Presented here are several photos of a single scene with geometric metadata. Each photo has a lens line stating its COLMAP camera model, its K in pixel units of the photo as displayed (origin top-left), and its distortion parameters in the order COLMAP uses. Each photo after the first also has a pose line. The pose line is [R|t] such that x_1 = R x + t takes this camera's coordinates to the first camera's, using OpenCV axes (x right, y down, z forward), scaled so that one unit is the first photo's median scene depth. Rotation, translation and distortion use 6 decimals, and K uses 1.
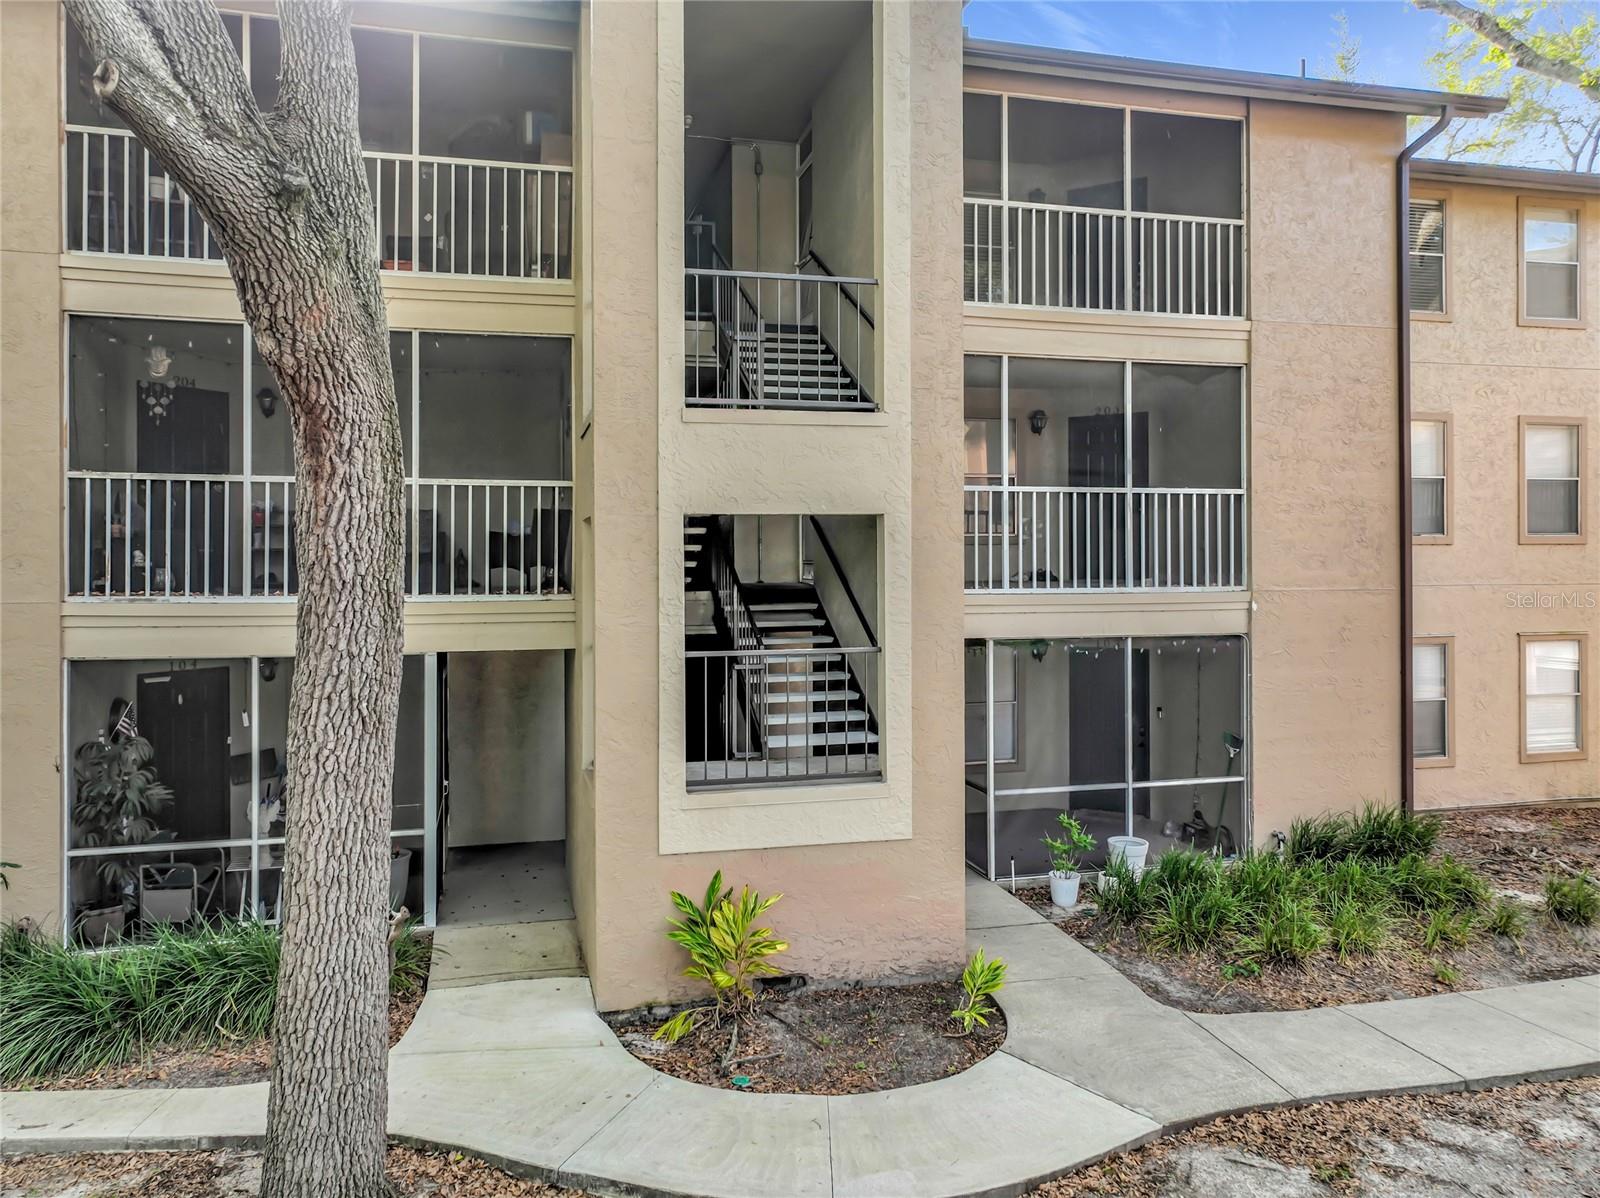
lens RADIAL K [[1177.6, 0, 800.0], [0, 1177.6, 599.0], [0, 0, 1]] dist [-0.012213, 0.005238]
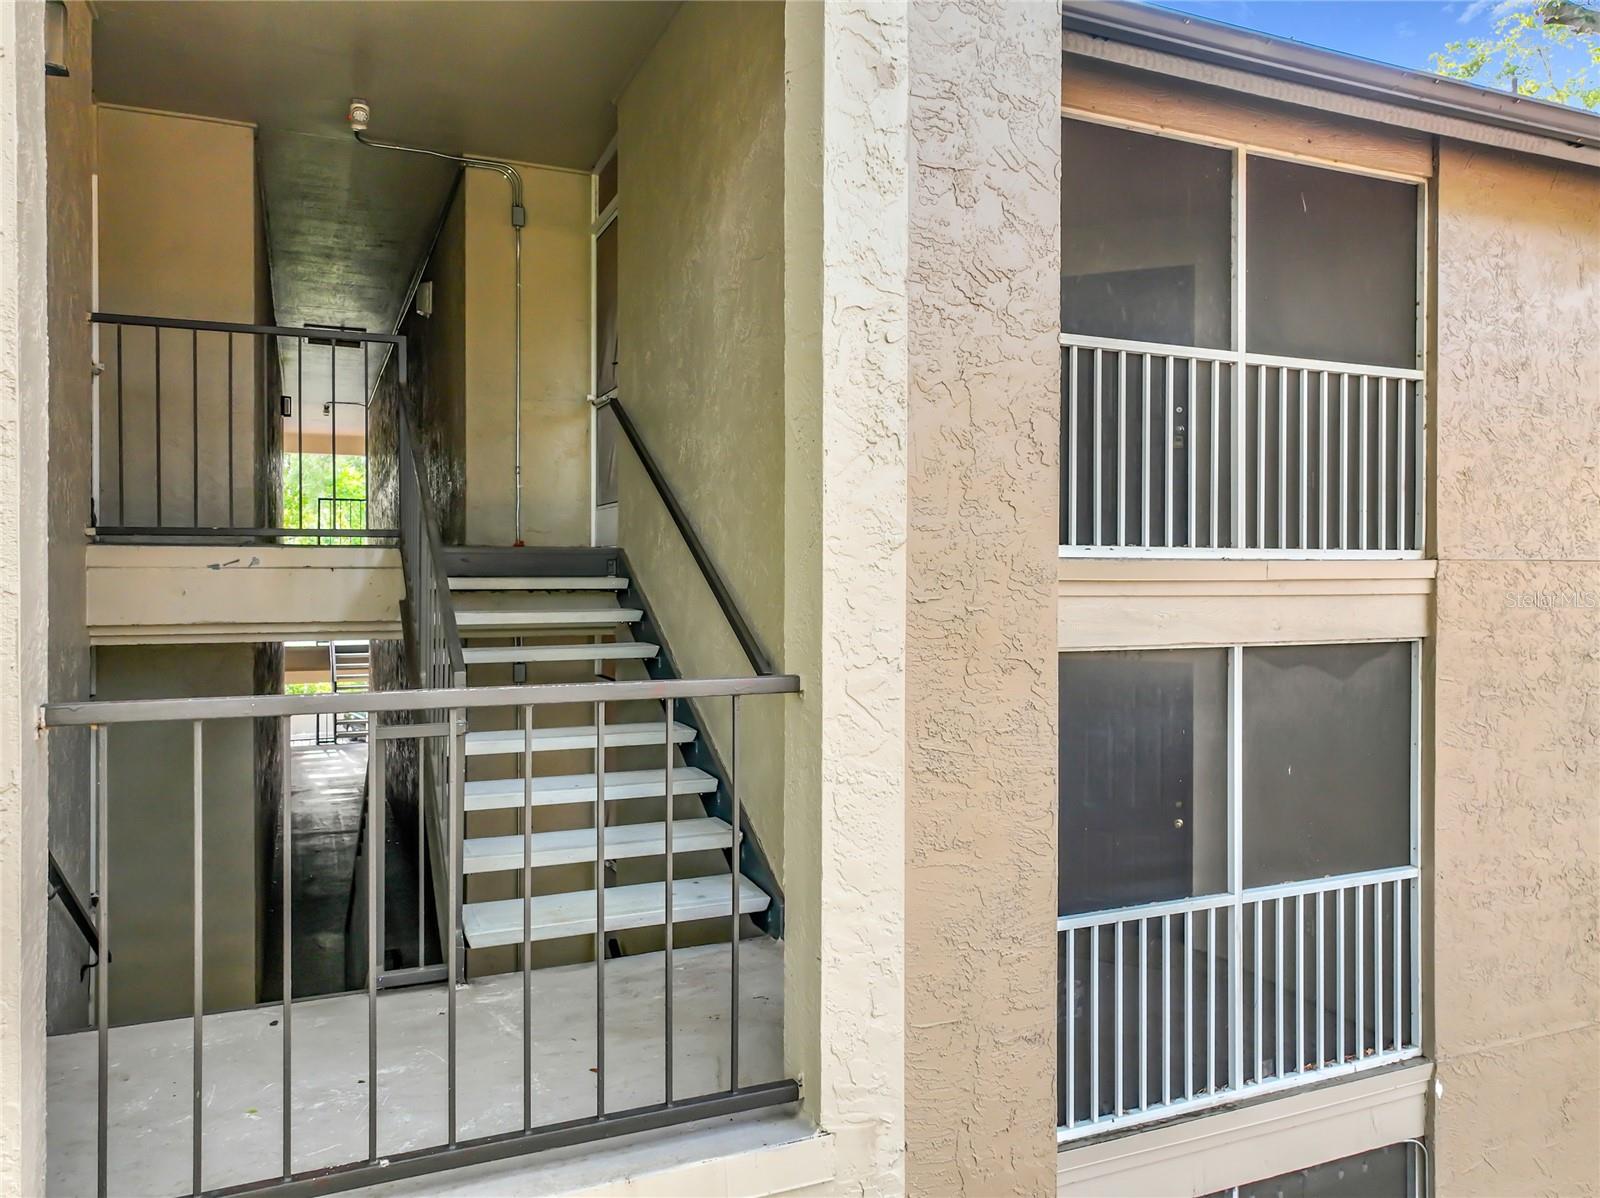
lens RADIAL K [[1091.8, 0, 800.0], [0, 1091.8, 599.0], [0, 0, 1]] dist [-0.000027, 0.006304]
pose [[0.988328, 0.003797, 0.152294, 0.017353], [-0.006361, 0.999846, 0.016348, -0.223751], [-0.152209, -0.017126, 0.988200, 0.543646]]
